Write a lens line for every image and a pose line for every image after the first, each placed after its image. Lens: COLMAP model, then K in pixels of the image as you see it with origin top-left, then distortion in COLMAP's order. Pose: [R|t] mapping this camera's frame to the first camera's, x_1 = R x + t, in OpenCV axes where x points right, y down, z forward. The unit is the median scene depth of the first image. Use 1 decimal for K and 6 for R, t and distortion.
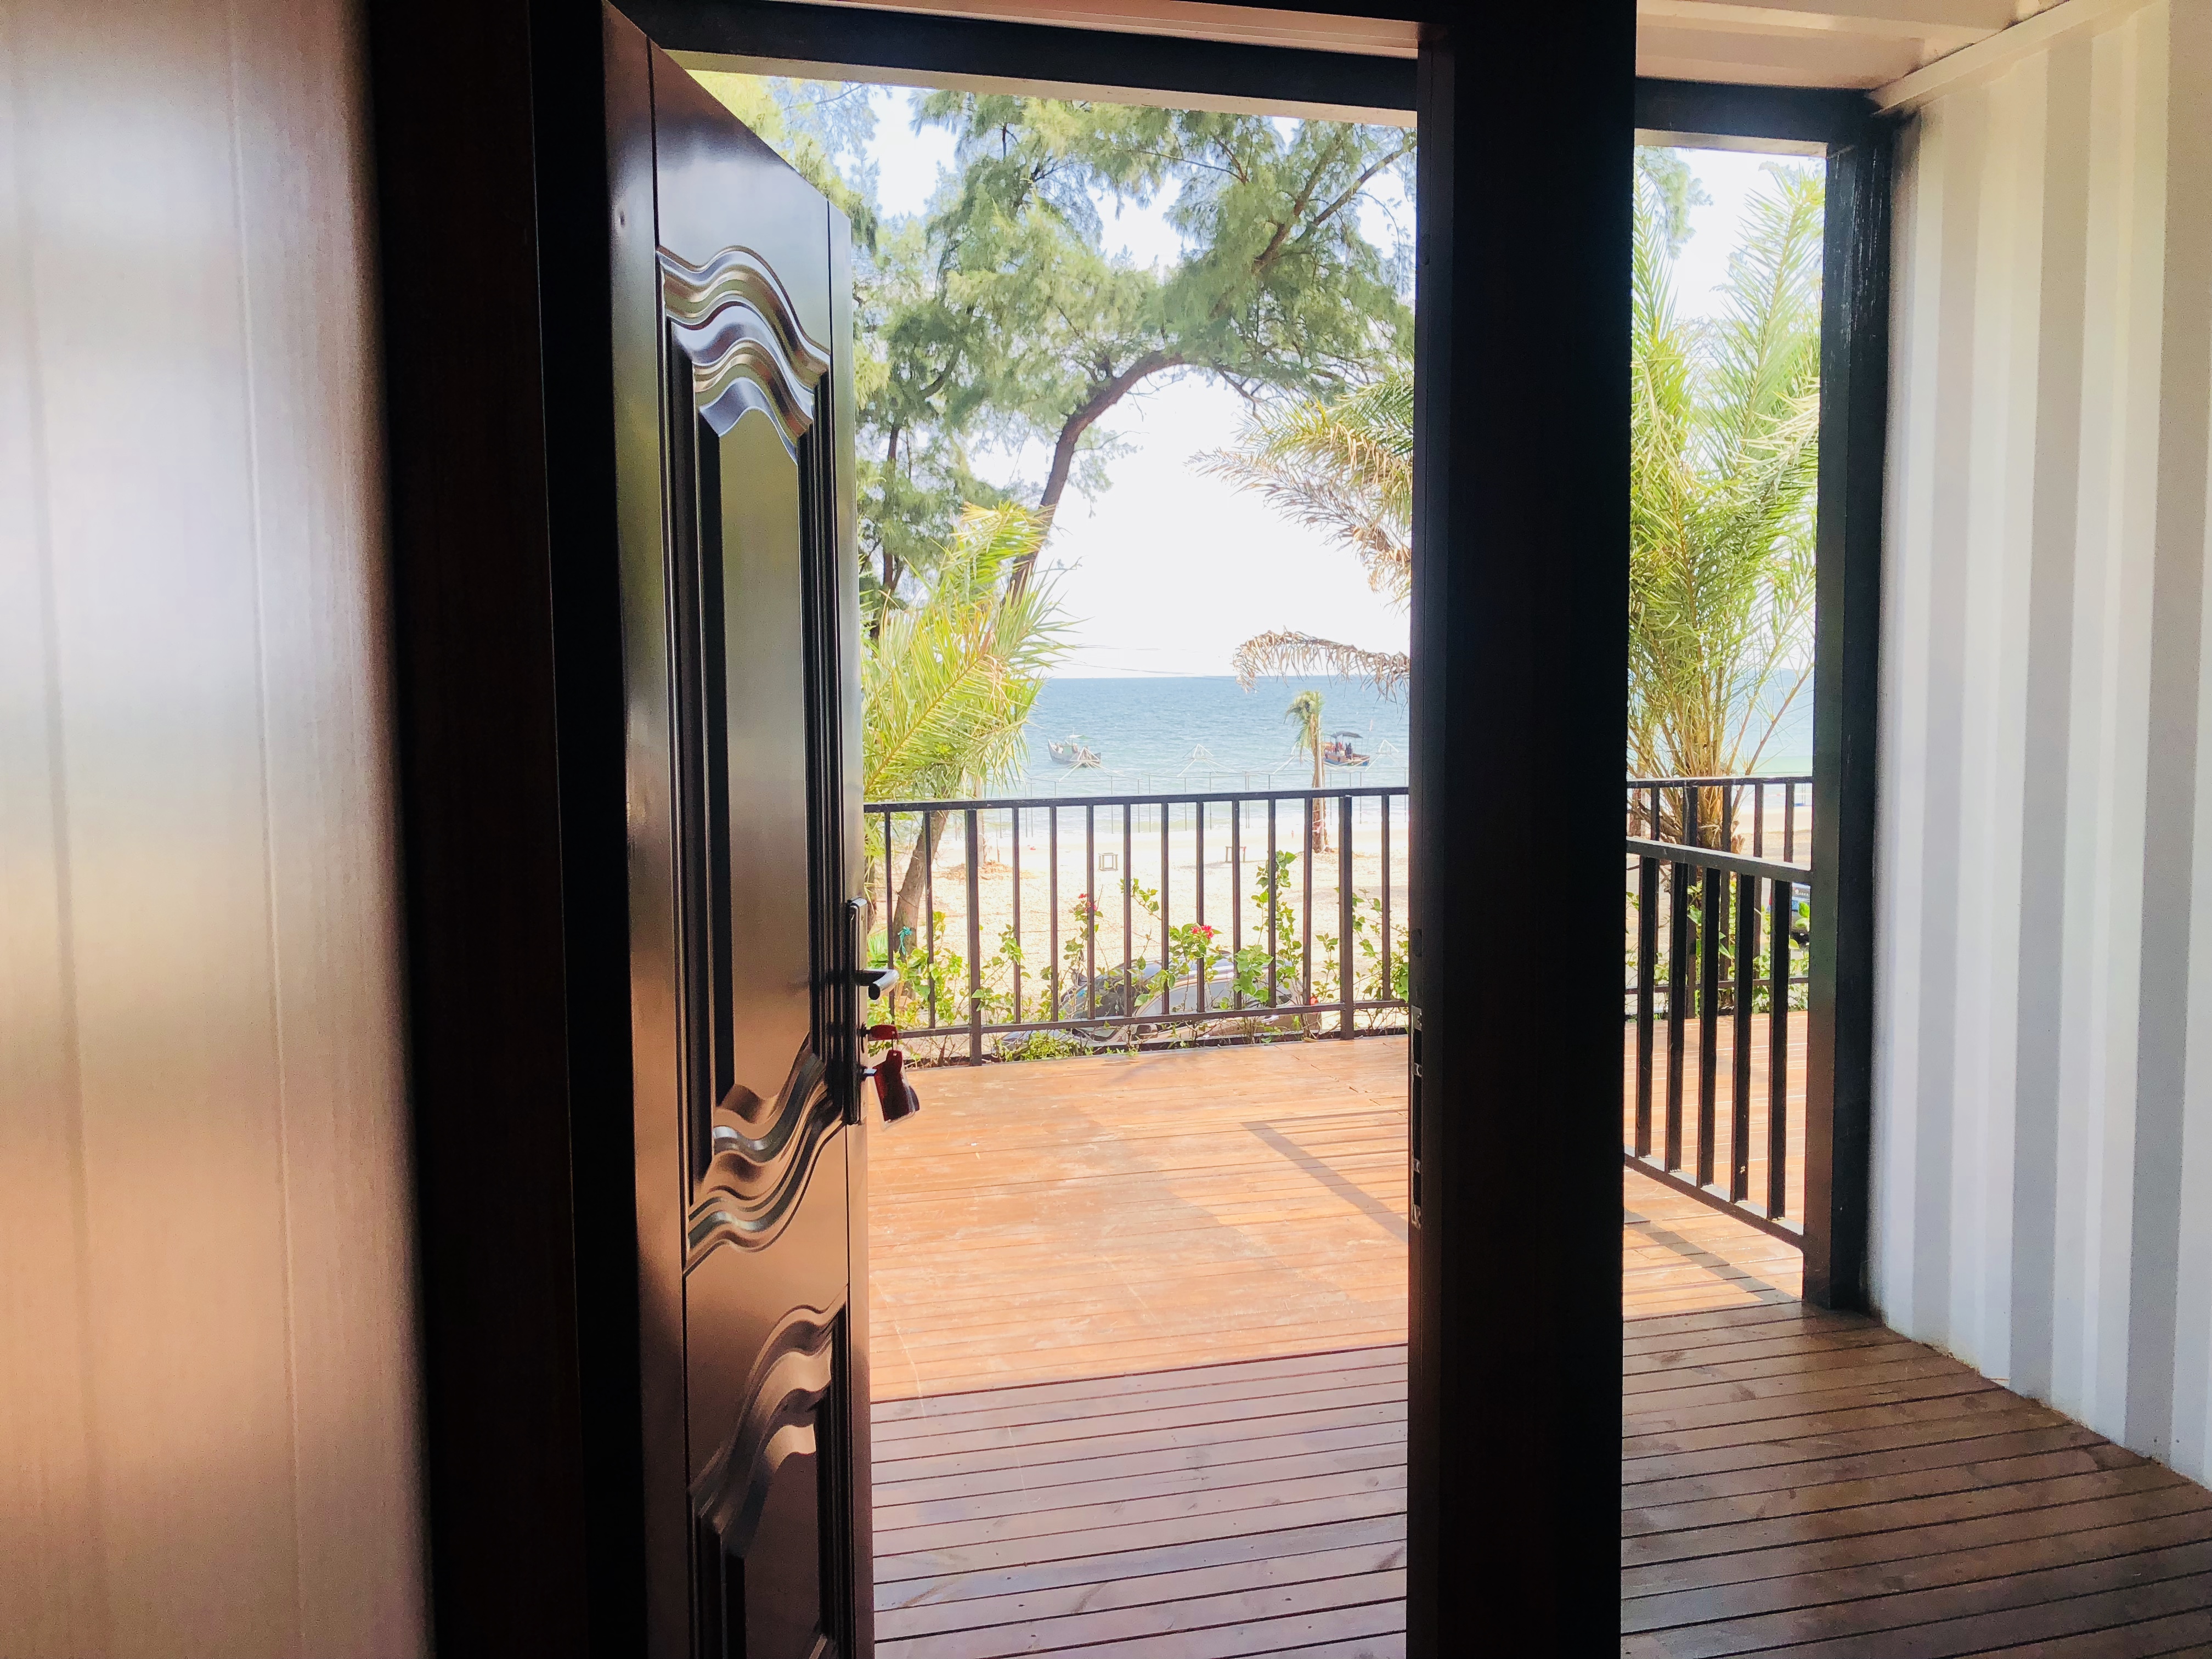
lens RADIAL K [[1852.5, 0, 1106.7], [0, 1852.5, 800.6], [0, 0, 1]] dist [0.092628, -0.001016]
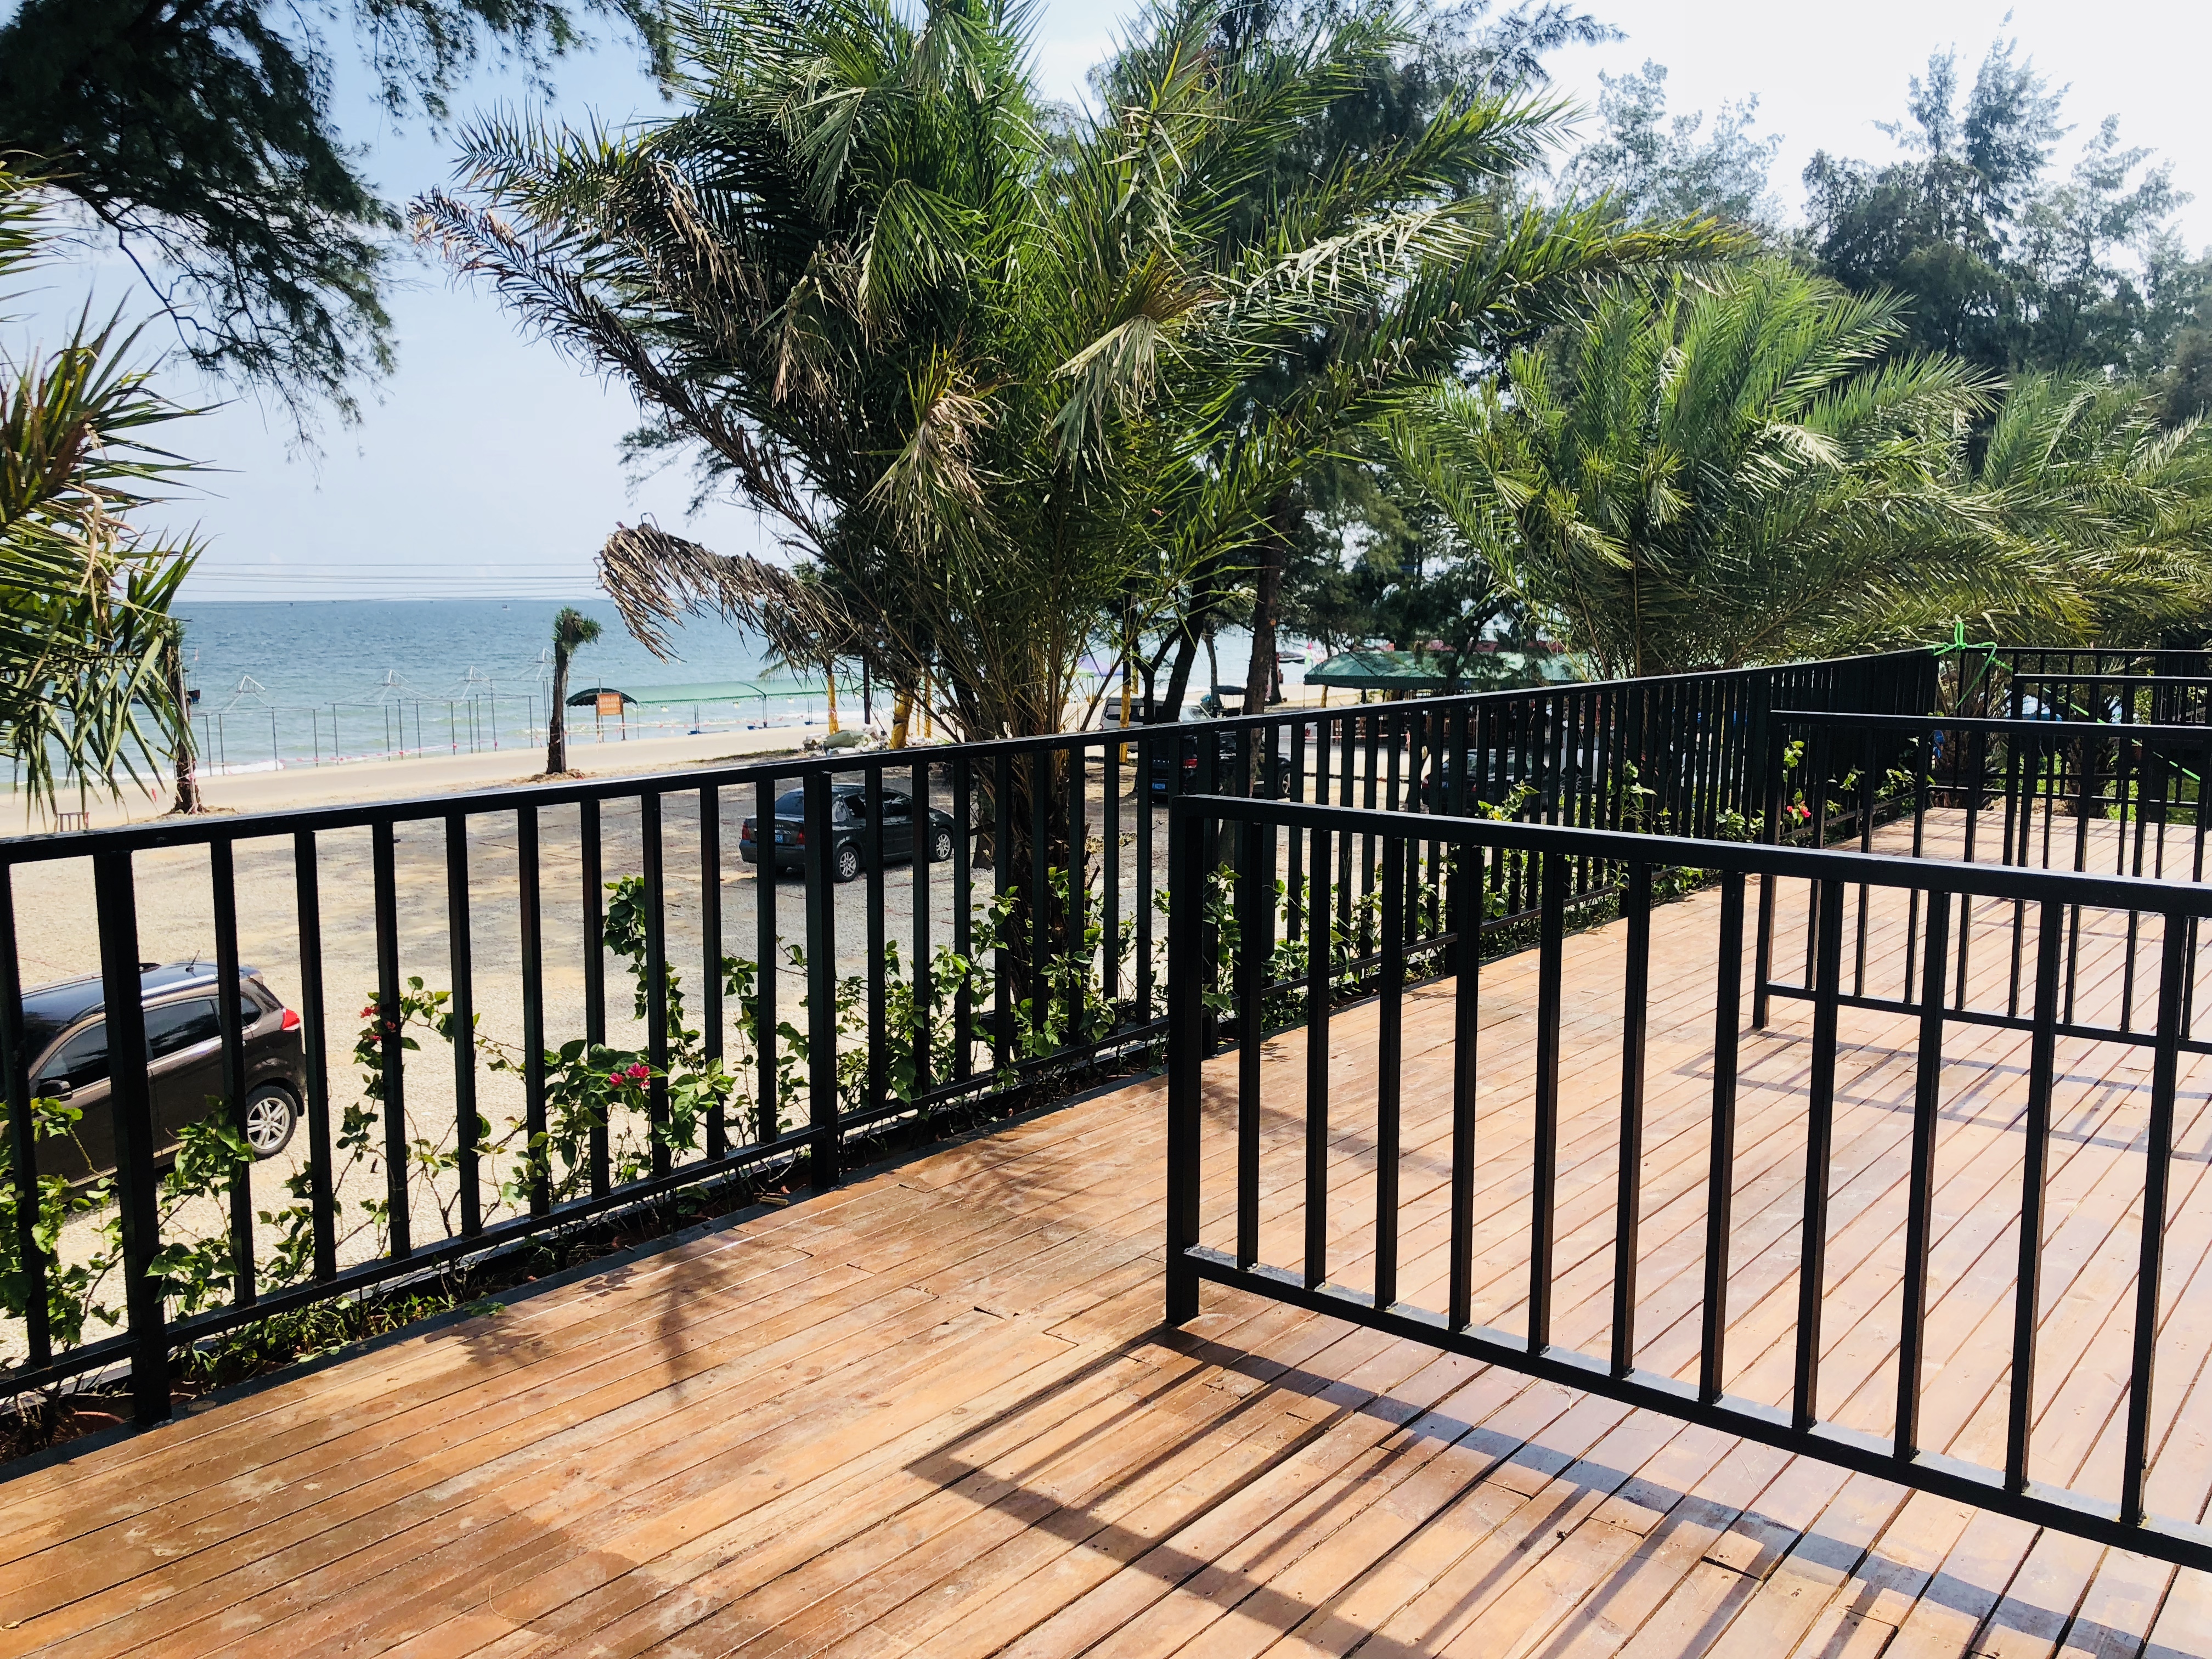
lens RADIAL K [[1823.8, 0, 1106.0], [0, 1823.8, 829.5], [0, 0, 1]] dist [0.030917, -0.010201]
pose [[0.815756, -0.070960, 0.574027, -0.043857], [0.039898, 0.996985, 0.066545, -0.006657], [-0.577019, -0.031382, 0.816128, 0.173172]]
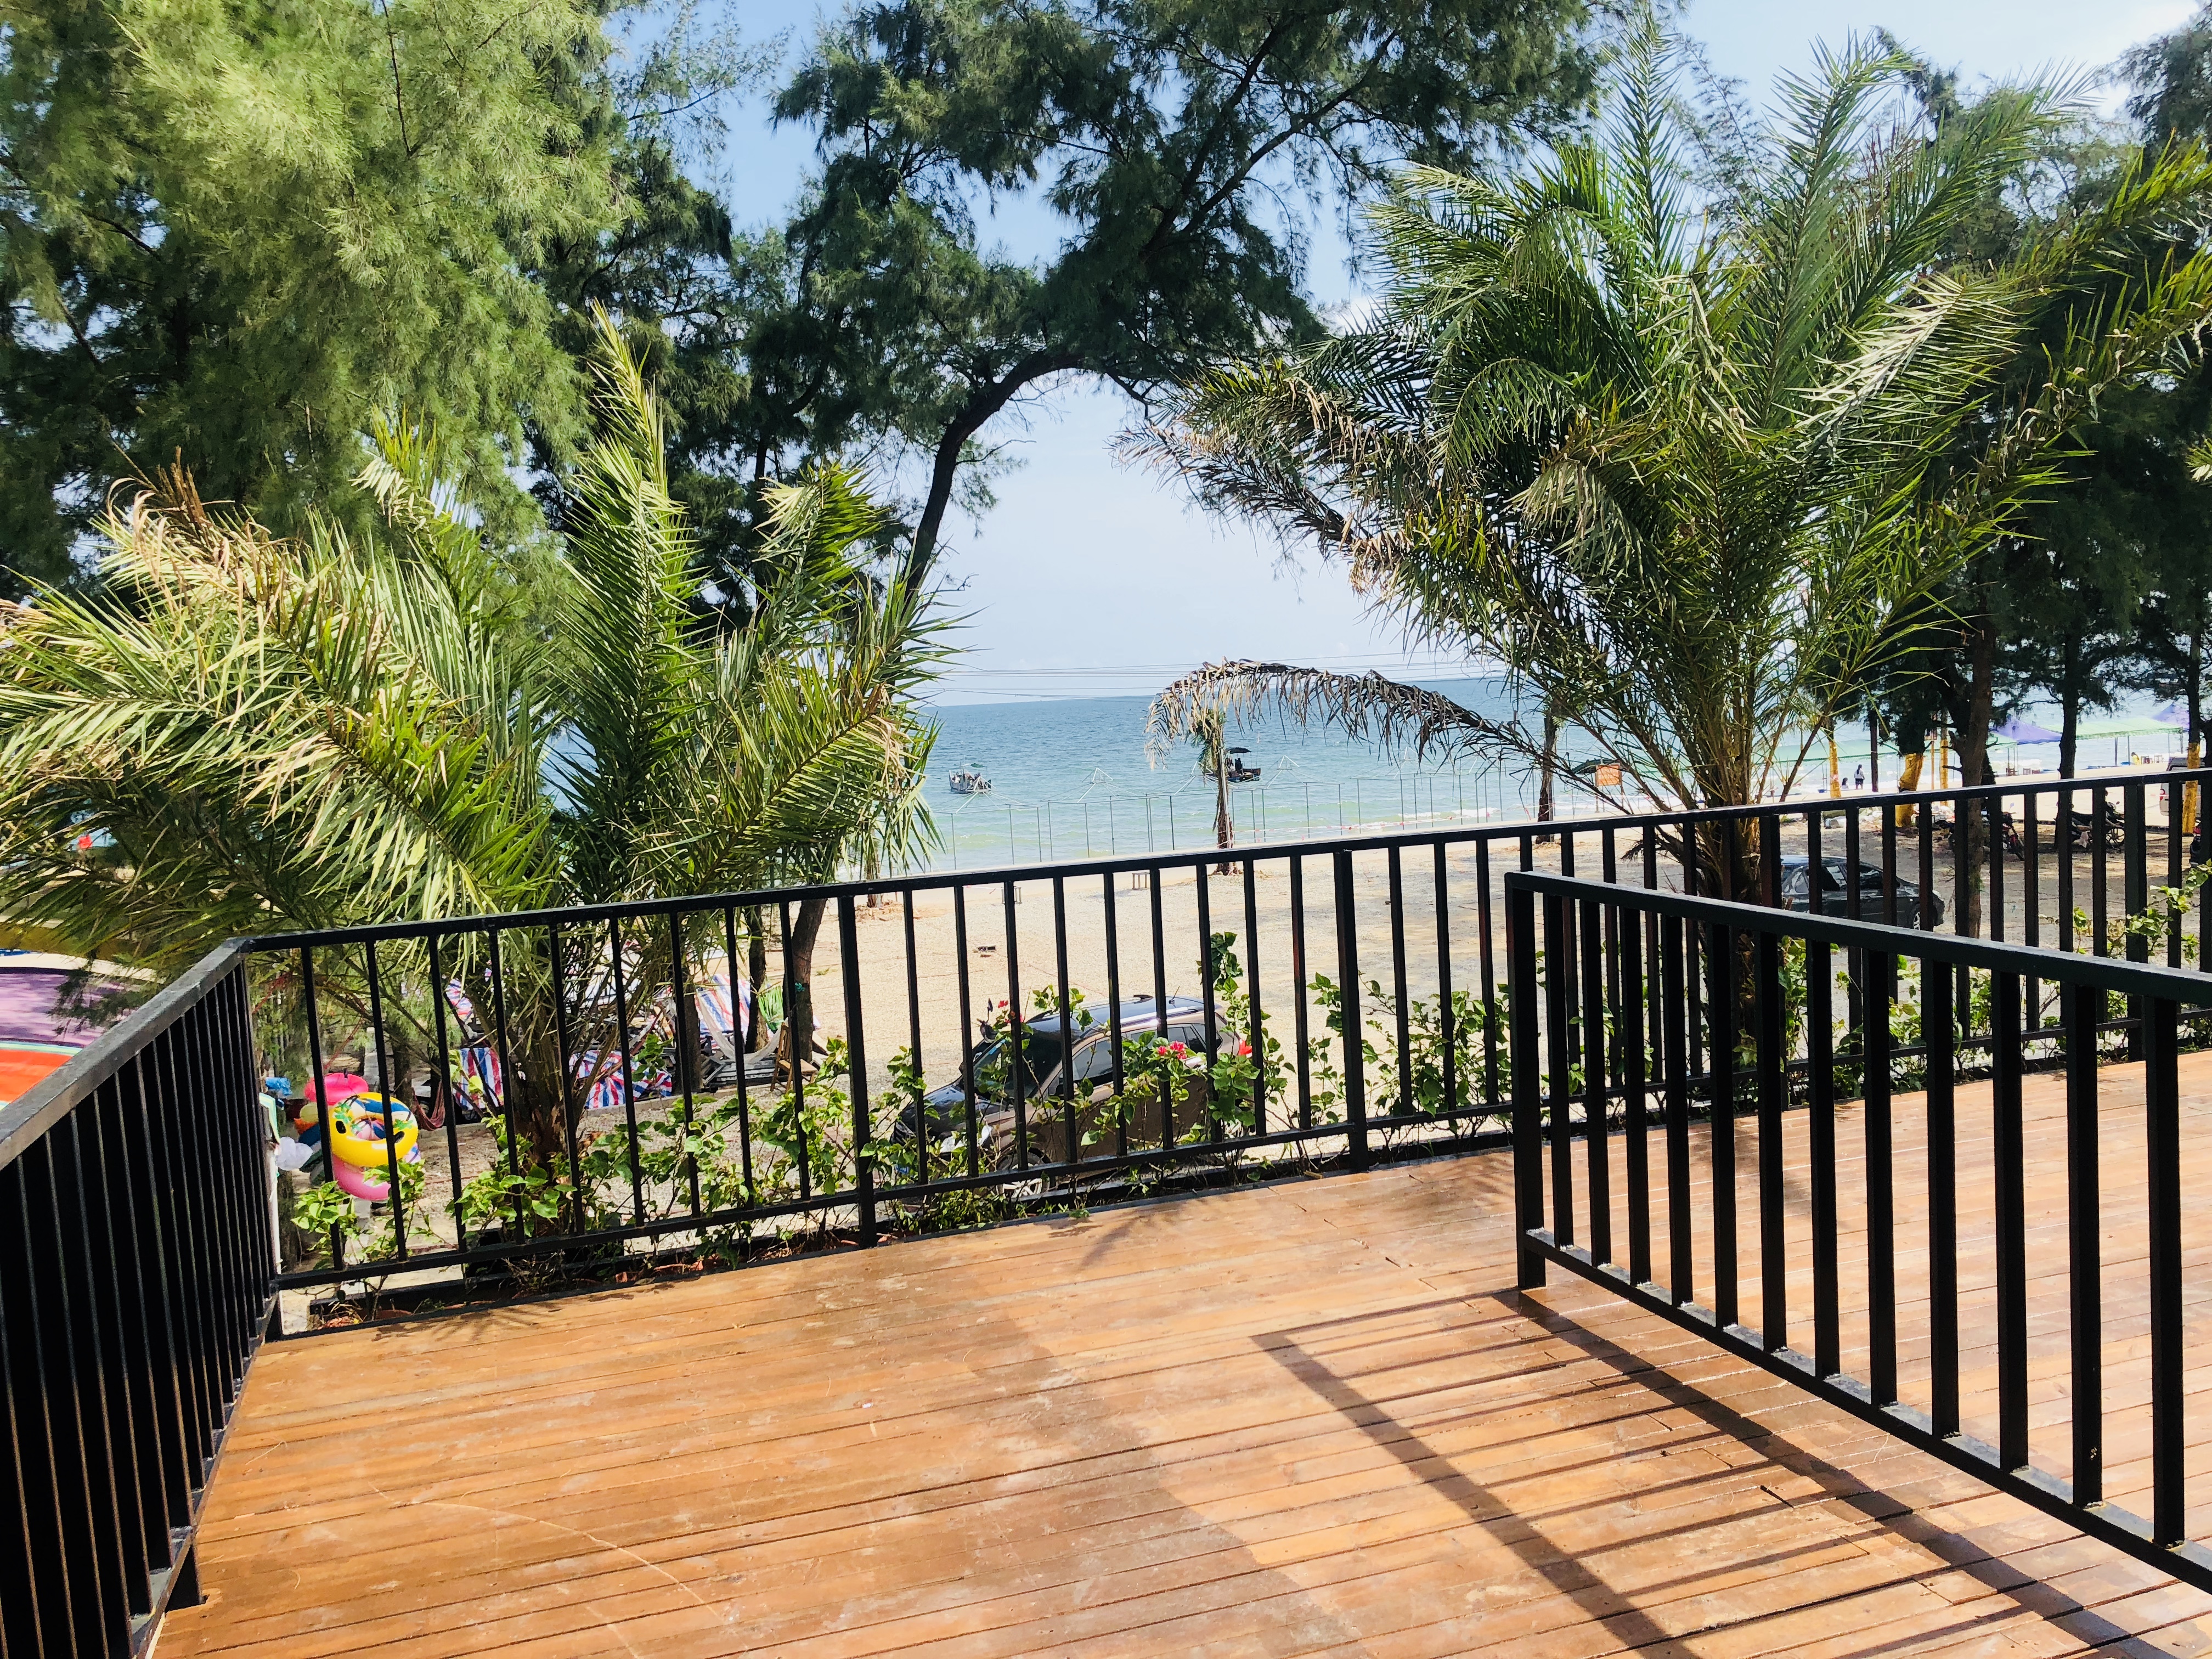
lens RADIAL K [[1823.8, 0, 1106.0], [0, 1823.8, 829.5], [0, 0, 1]] dist [0.030917, -0.010201]
pose [[0.997283, -0.046706, 0.056962, -0.003611], [0.046487, 0.998906, 0.005168, -0.006905], [-0.057141, -0.002506, 0.998363, 0.093848]]
